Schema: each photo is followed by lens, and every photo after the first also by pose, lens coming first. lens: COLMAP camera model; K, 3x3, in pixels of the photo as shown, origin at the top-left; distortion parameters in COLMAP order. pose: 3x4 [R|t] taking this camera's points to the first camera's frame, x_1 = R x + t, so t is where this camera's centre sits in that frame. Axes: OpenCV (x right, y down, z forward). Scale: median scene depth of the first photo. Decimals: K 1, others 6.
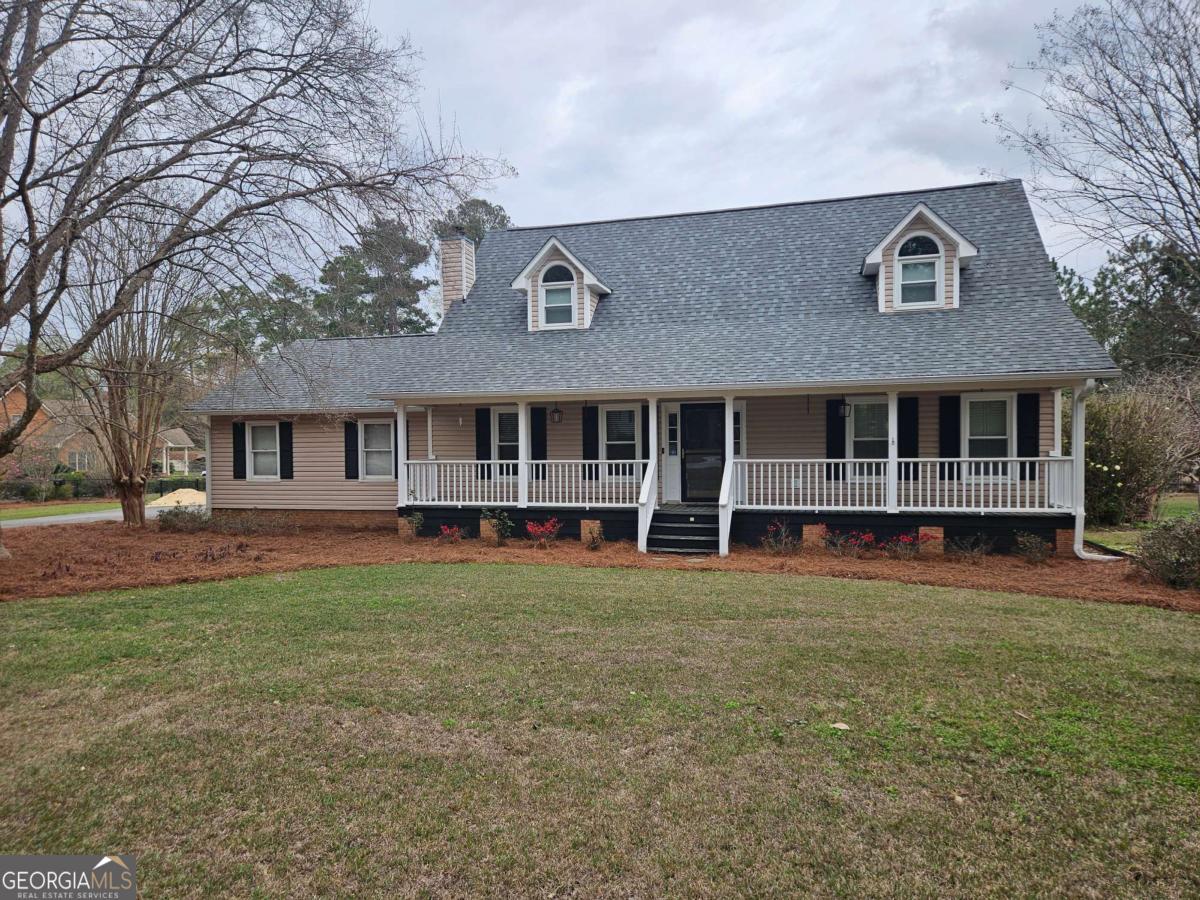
lens RADIAL K [[797.3, 0, 591.2], [0, 797.3, 451.6], [0, 0, 1]] dist [0.078212, -0.065191]
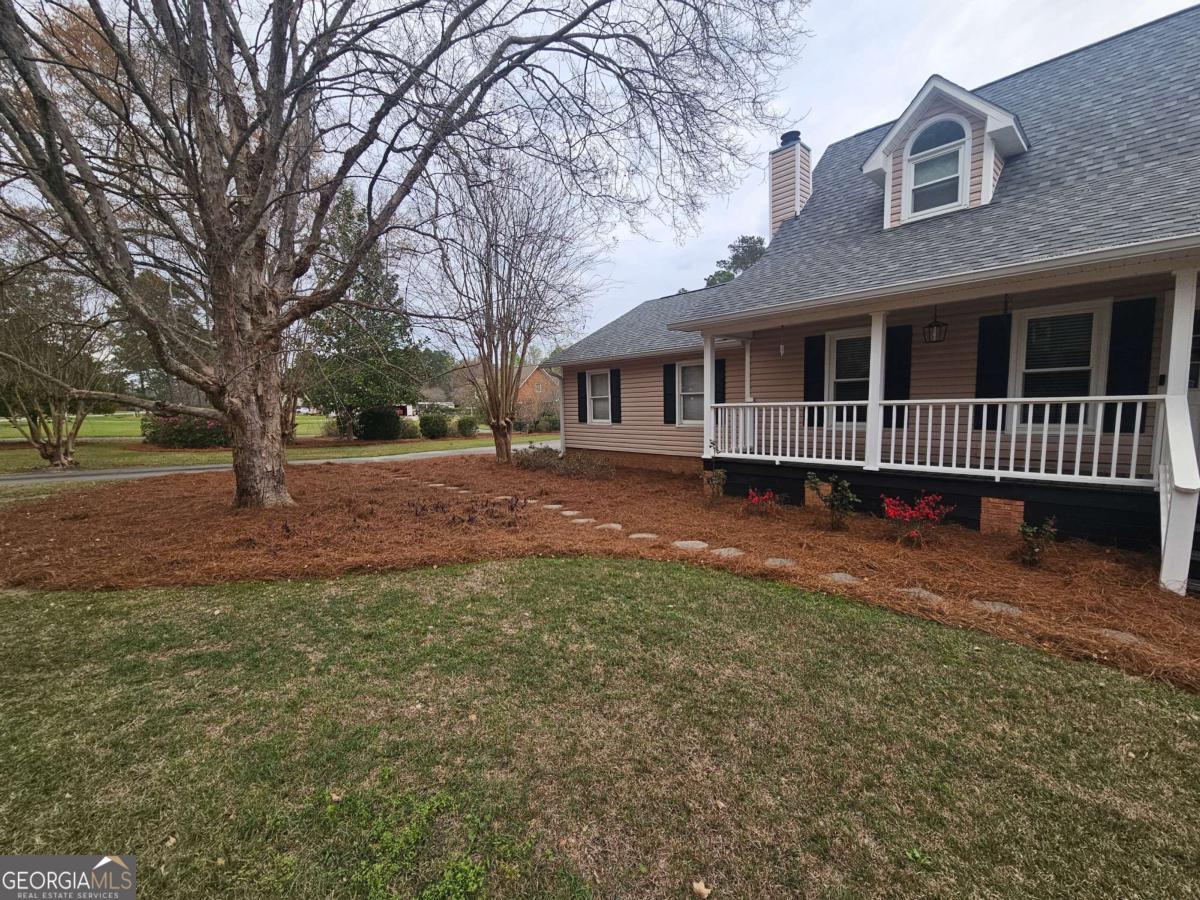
lens RADIAL K [[485.4, 0, 600.3], [0, 485.4, 459.8], [0, 0, 1]] dist [-0.000323, -0.000083]
pose [[0.852577, 0.047078, -0.520476, -0.062903], [0.013867, 0.993545, 0.112584, 0.010599], [0.522417, -0.103204, 0.846421, 0.484108]]
